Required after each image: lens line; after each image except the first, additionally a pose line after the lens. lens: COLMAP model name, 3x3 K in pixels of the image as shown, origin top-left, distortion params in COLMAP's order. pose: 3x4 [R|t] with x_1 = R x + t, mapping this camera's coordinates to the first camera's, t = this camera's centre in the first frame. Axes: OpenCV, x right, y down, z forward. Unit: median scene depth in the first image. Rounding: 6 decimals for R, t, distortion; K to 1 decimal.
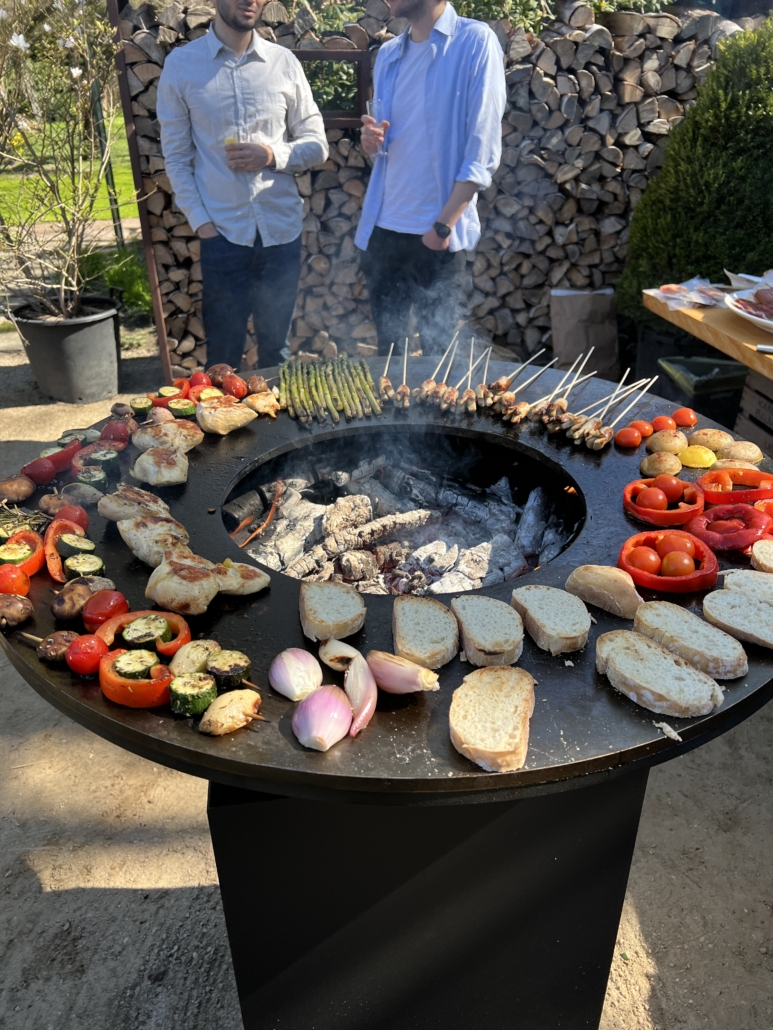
lens RADIAL K [[778.1, 0, 411.4], [0, 778.1, 538.9], [0, 0, 1]] dist [0.014422, -0.009589]
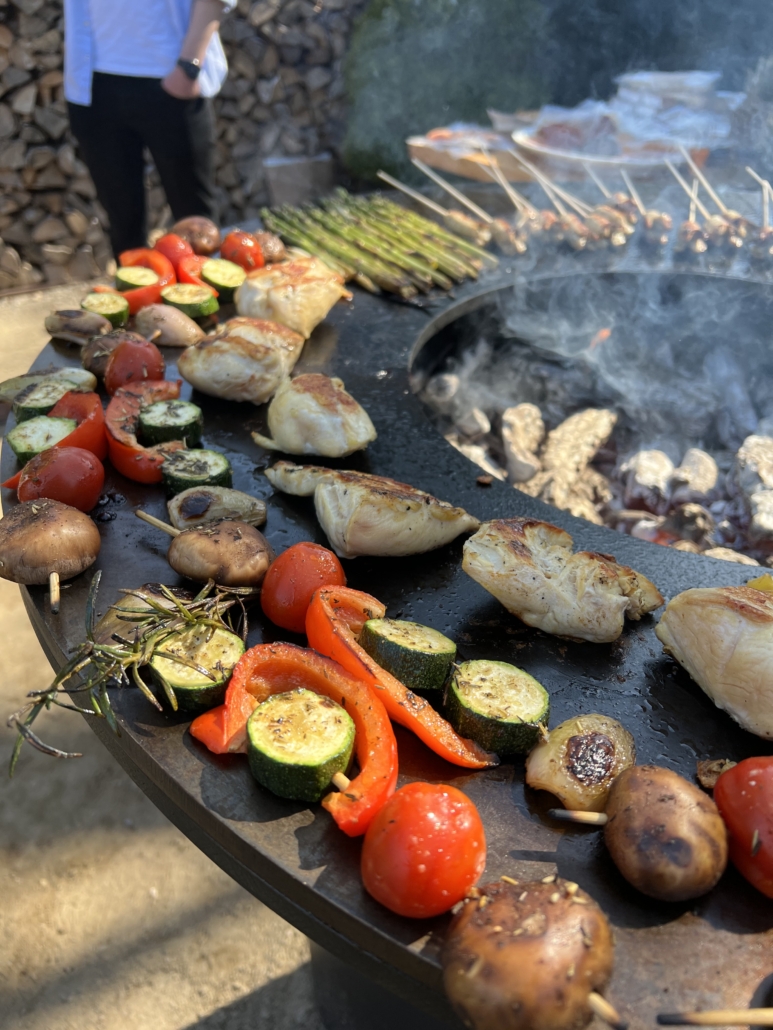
lens RADIAL K [[778.1, 0, 381.6], [0, 778.1, 520.5], [0, 0, 1]] dist [0.014422, -0.009589]
pose [[0.904180, -0.239338, 0.353801, -0.111077], [0.204146, 0.969691, 0.134256, -0.020480], [-0.375210, -0.049165, 0.925635, 0.132354]]
